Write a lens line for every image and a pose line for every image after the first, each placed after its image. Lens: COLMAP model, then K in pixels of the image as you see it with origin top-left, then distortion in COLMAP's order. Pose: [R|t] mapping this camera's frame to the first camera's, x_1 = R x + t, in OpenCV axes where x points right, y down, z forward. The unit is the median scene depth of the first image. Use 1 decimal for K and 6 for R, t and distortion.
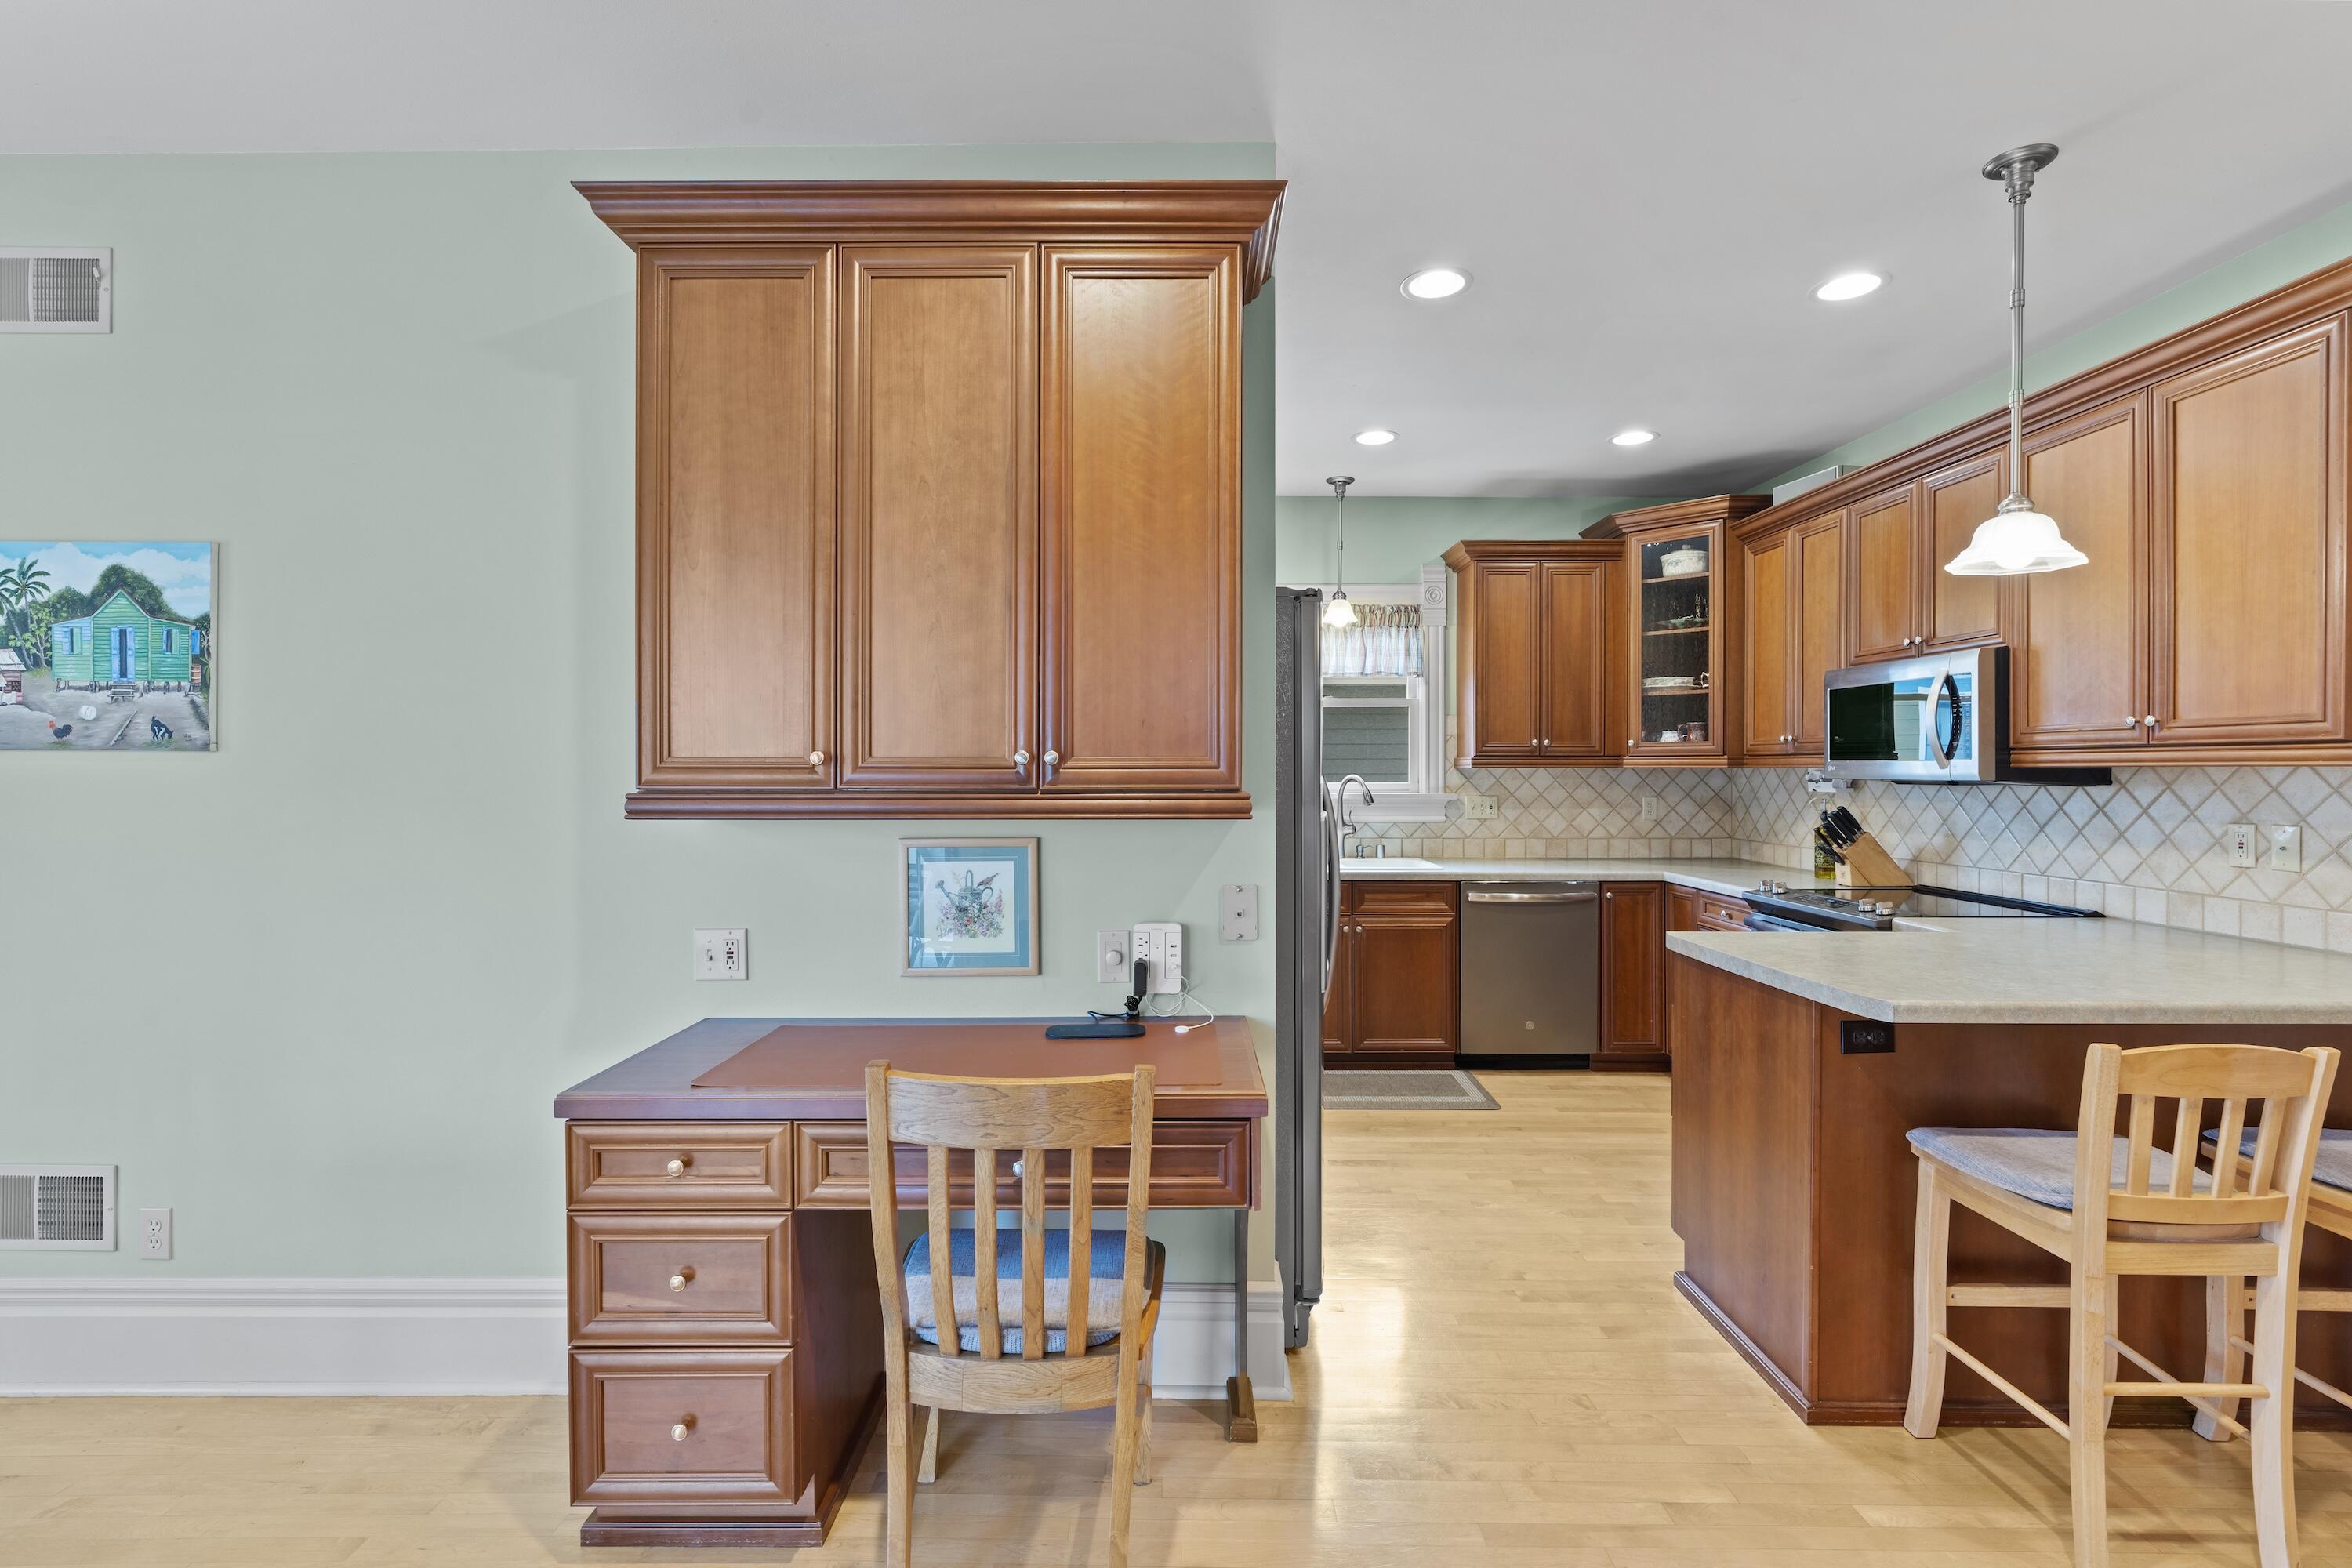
lens RADIAL K [[1066.8, 0, 1181.8], [0, 1066.8, 771.6], [0, 0, 1]] dist [-0.005197, 0.000257]
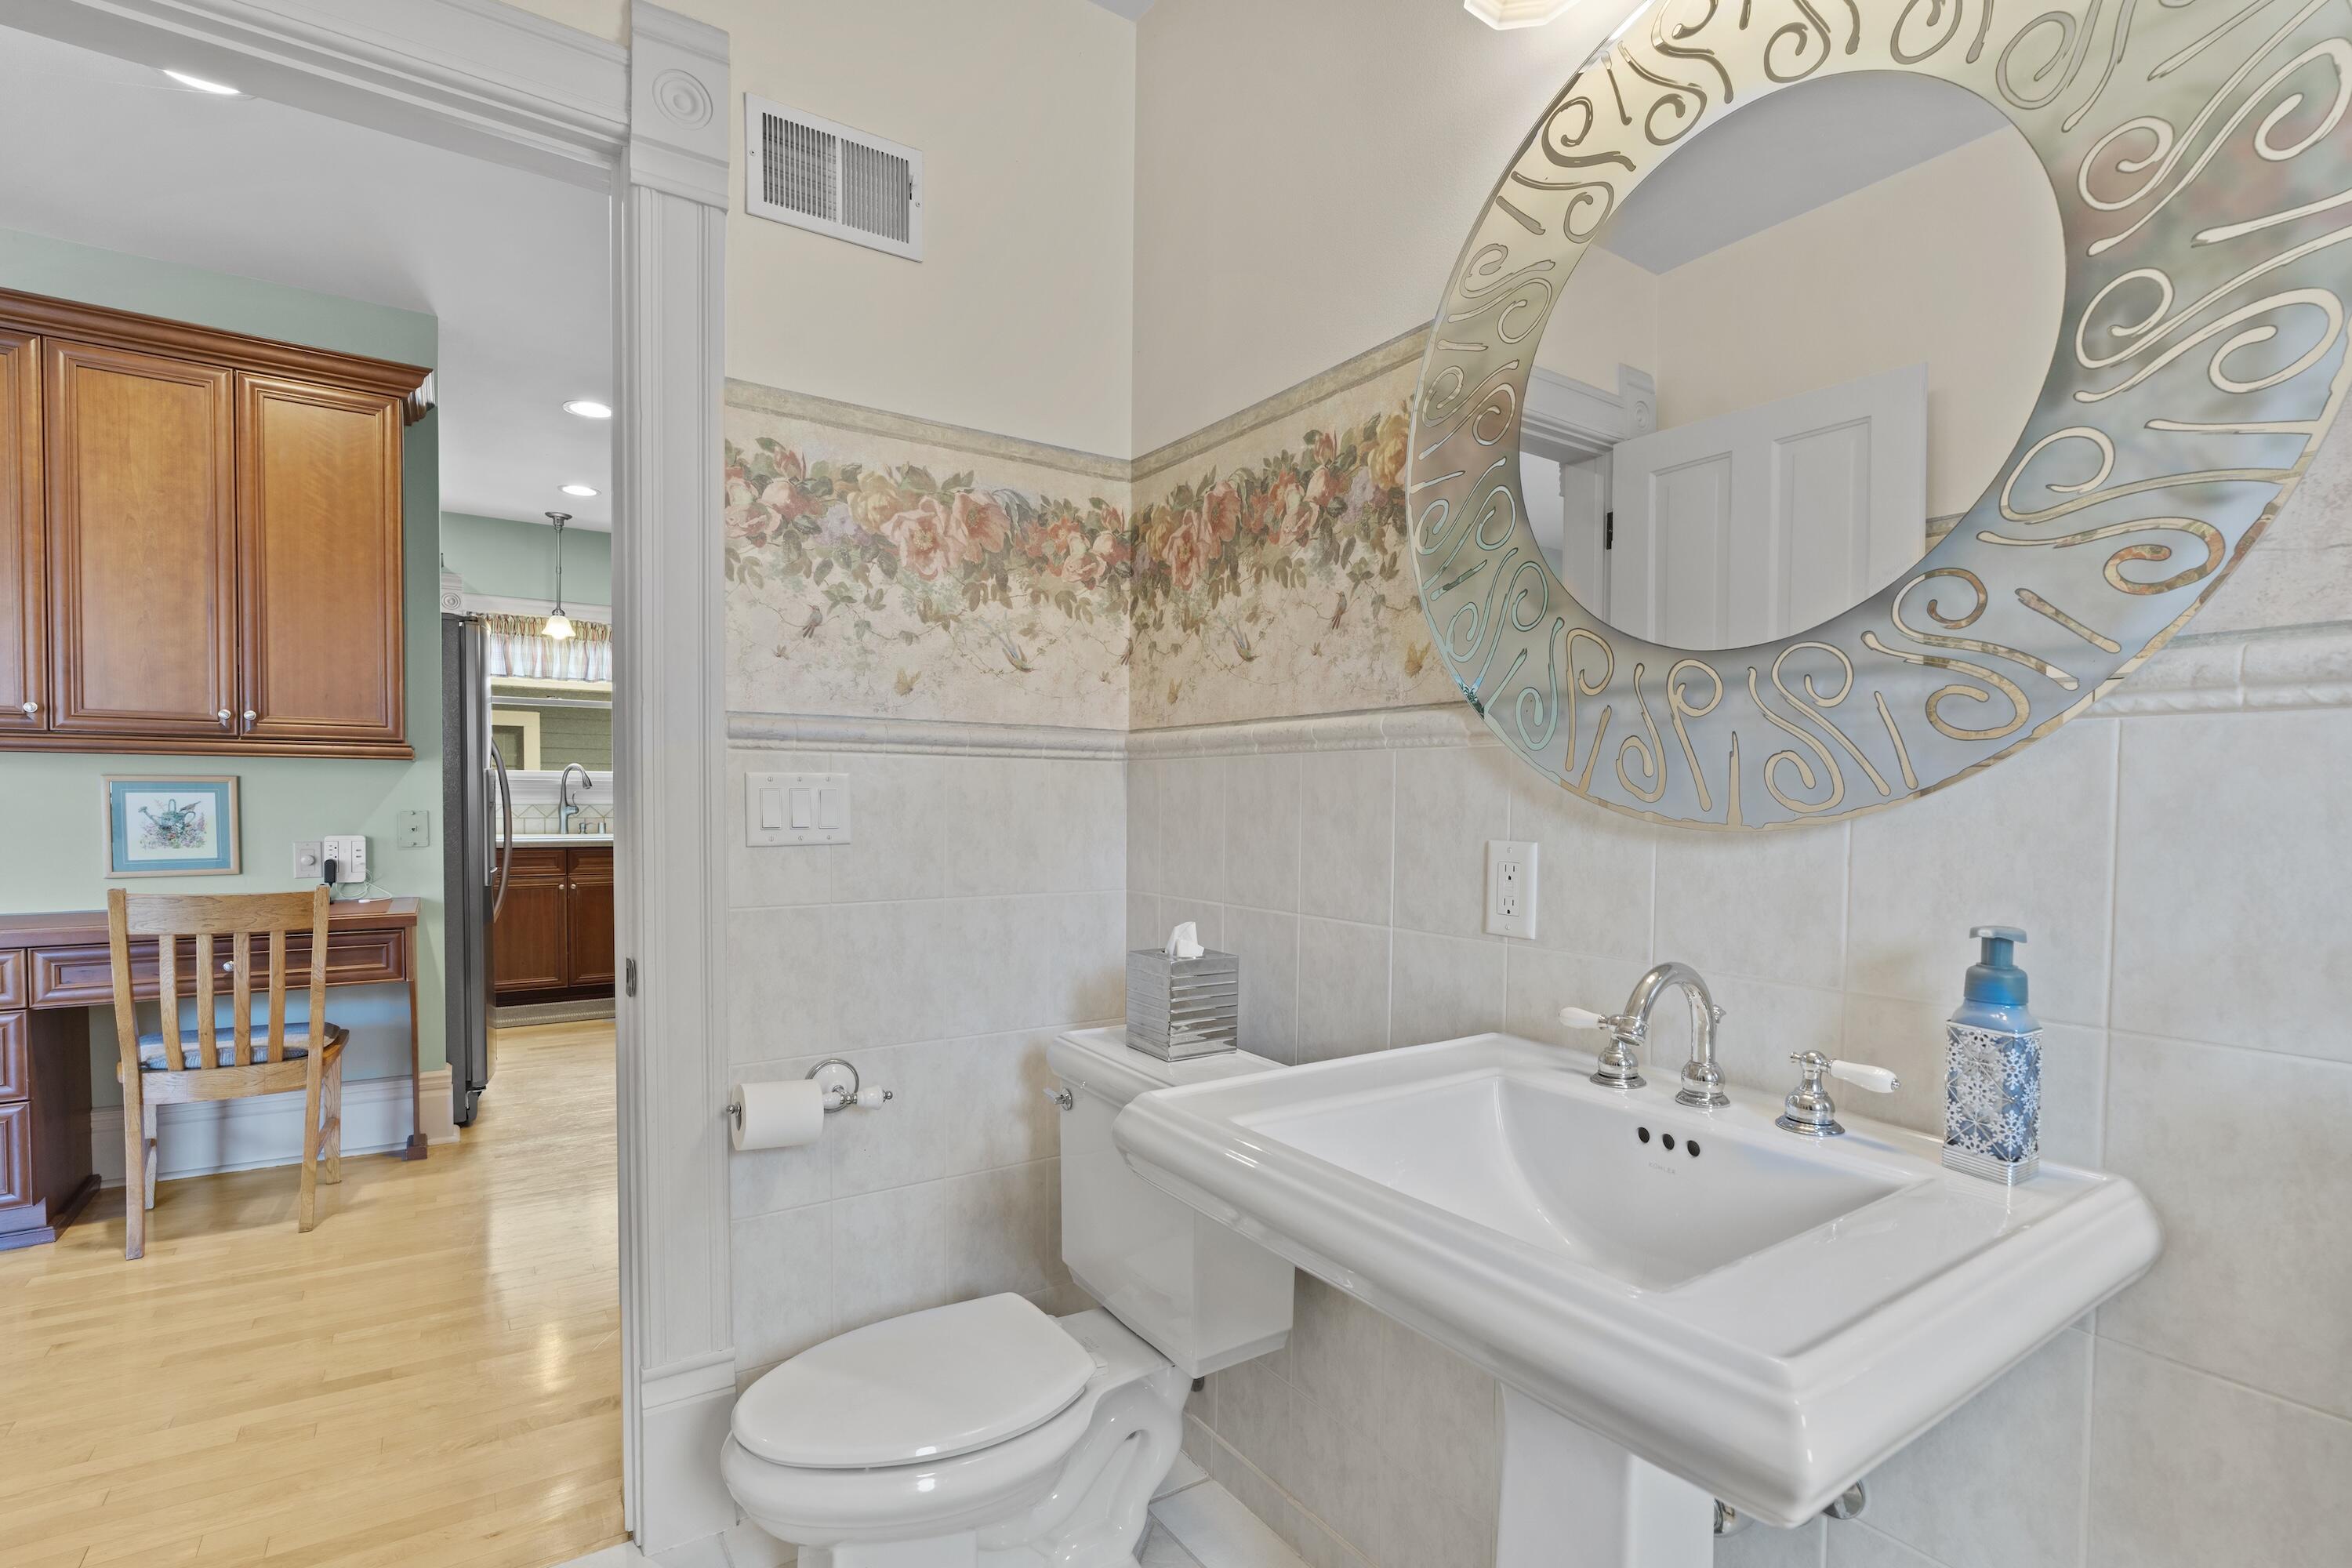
lens RADIAL K [[1090.0, 0, 1177.7], [0, 1090.0, 828.8], [0, 0, 1]] dist [0.001237, 0.000119]
pose [[0.831695, -0.008458, 0.555168, 0.096400], [-0.008375, 0.999579, 0.027775, 0.081105], [-0.555170, -0.027750, 0.831274, -0.883013]]
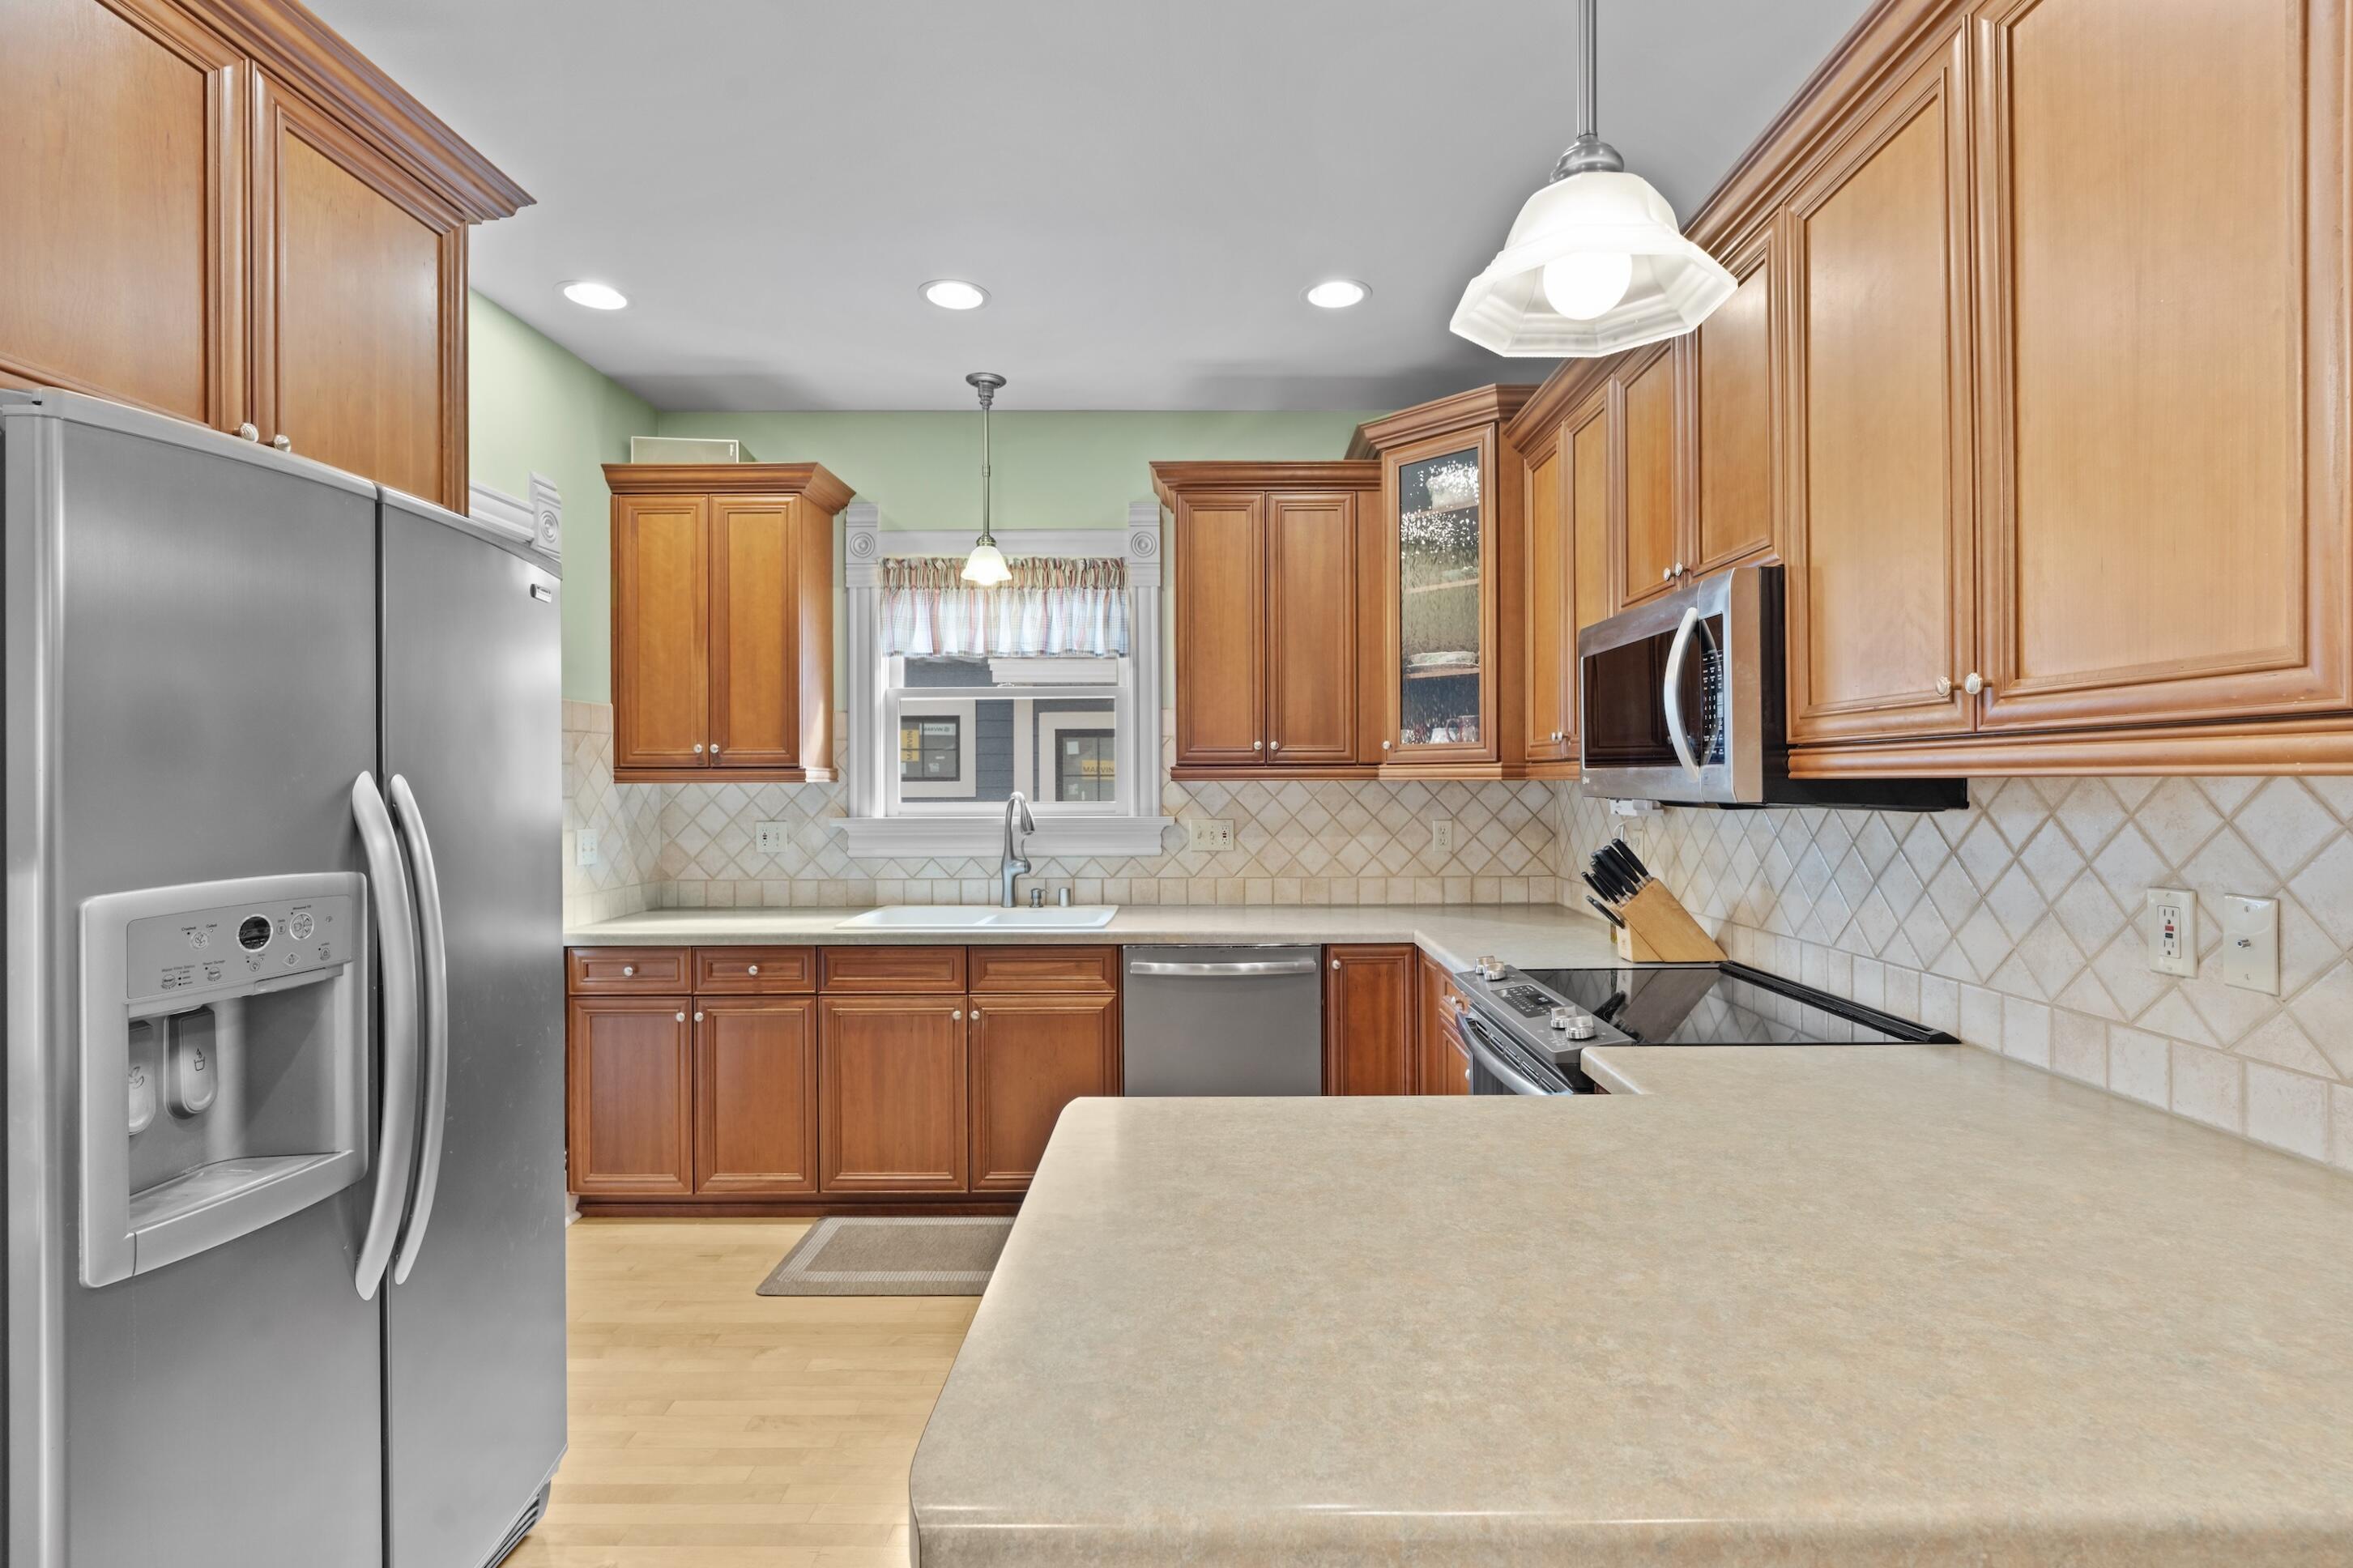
lens RADIAL K [[1099.2, 0, 1215.1], [0, 1099.2, 778.3], [0, 0, 1]] dist [-0.008696, -0.000023]
pose [[0.999986, -0.005215, 0.000898, 0.651376], [0.005219, 0.999976, -0.004656, -0.004162], [-0.000874, 0.004660, 0.999989, 0.575530]]
